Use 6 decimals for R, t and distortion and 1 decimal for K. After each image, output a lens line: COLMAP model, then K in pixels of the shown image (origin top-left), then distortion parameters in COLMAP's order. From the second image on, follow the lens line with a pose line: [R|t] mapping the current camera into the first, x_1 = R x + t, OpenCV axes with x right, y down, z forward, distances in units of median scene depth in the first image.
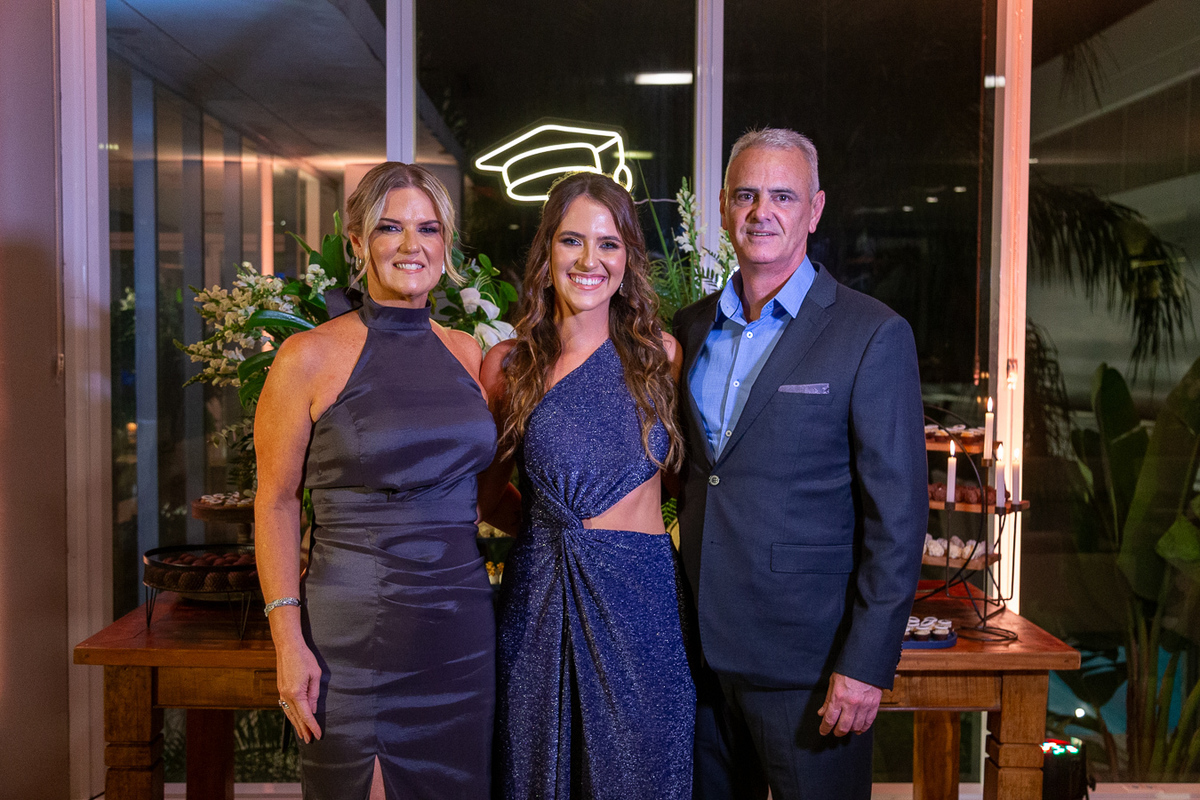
lens RADIAL K [[1409.5, 0, 596.4], [0, 1409.5, 425.7], [0, 0, 1]] dist [0.010949, 0.007315]
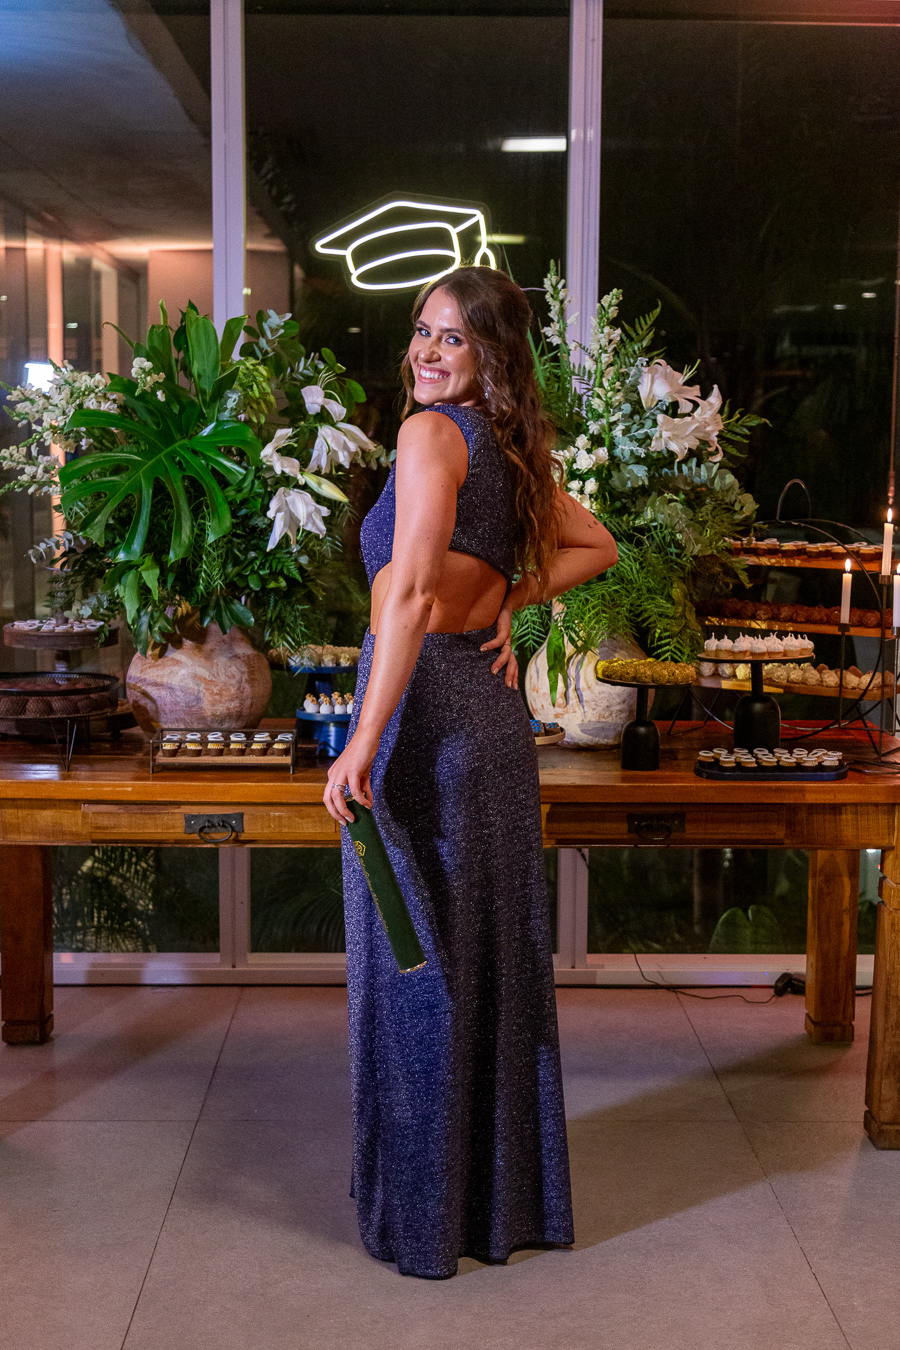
lens RADIAL K [[1767.8, 0, 449.0], [0, 1767.8, 708.1], [0, 0, 1]] dist [0.003221, -0.004092]
pose [[0.999990, 0.000053, -0.004531, 0.001975], [0.000256, 0.997668, 0.068248, 0.028782], [0.004524, -0.068249, 0.997658, -0.128495]]
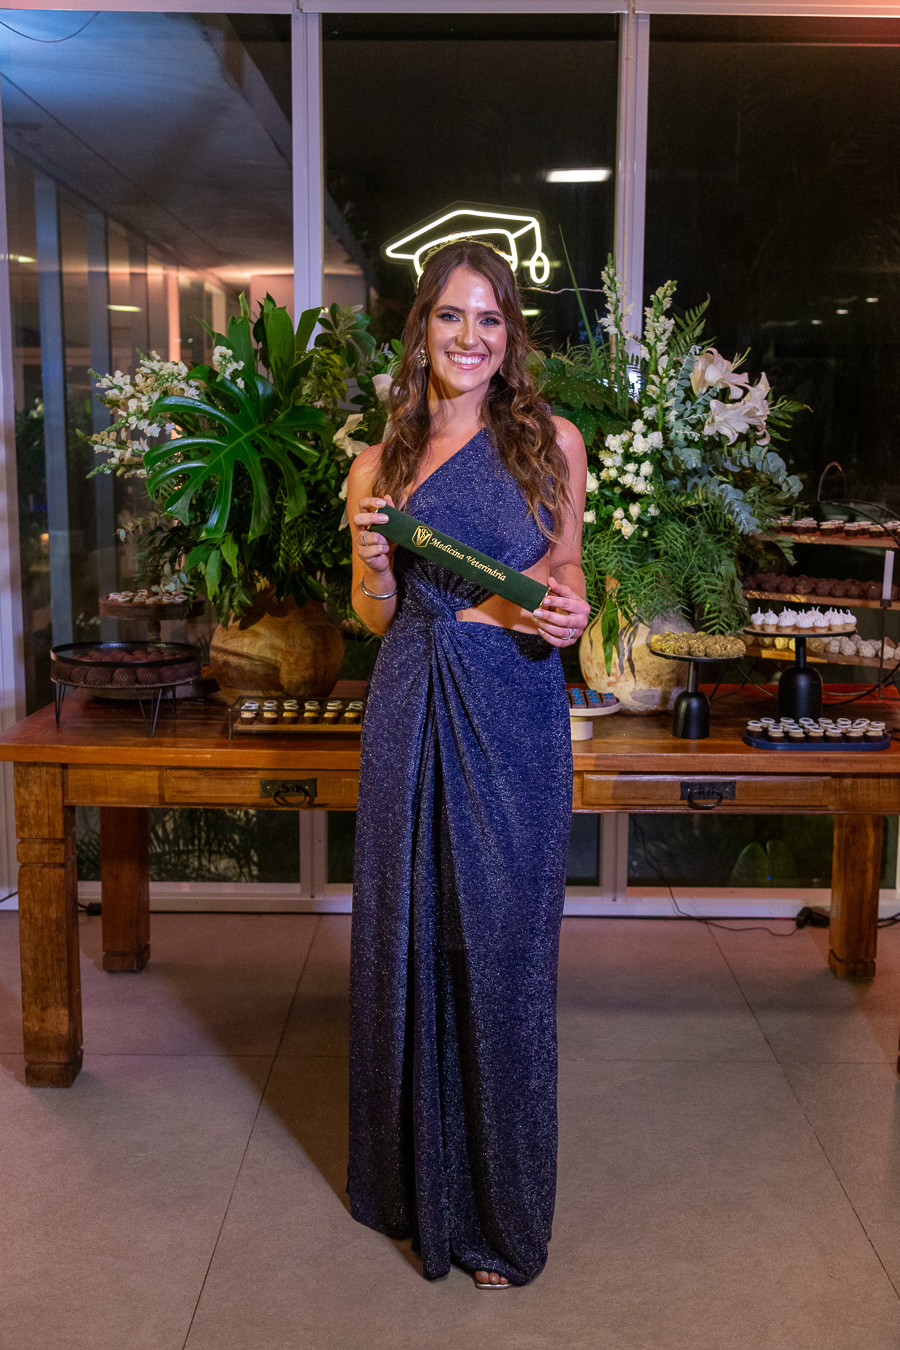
lens RADIAL K [[1362.7, 0, 450.0], [0, 1362.7, 675.0], [0, 0, 1]] dist [0.004572, 0.004289]
pose [[0.999424, 0.004309, -0.033650, -0.011937], [-0.001175, 0.995703, 0.092594, 0.018709], [0.033905, -0.092501, 0.995135, 0.063368]]
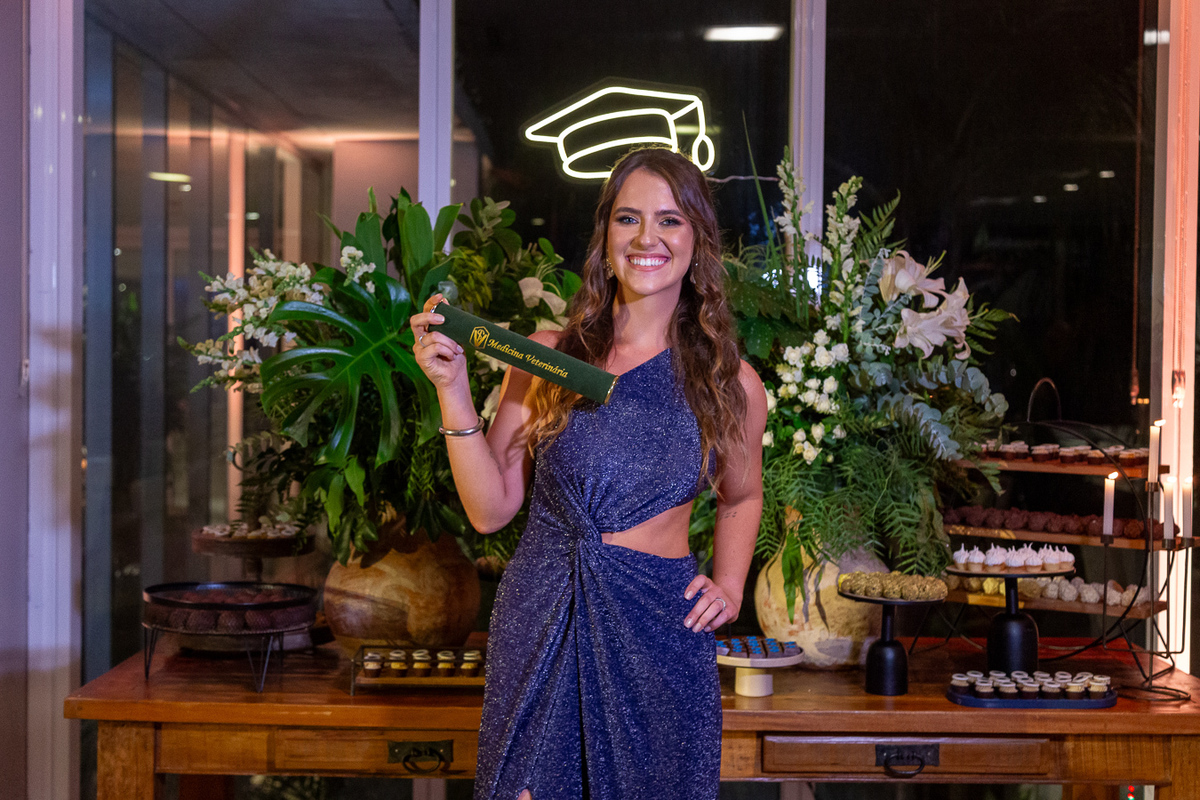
lens RADIAL K [[1817.4, 0, 600.4], [0, 1817.4, 420.8], [0, 0, 1]] dist [0.026807, -0.110989]
pose [[0.999840, 0.004198, -0.017401, -0.027611], [-0.004785, 0.999417, -0.033800, 0.023102], [0.017249, 0.033878, 0.999277, -0.074156]]
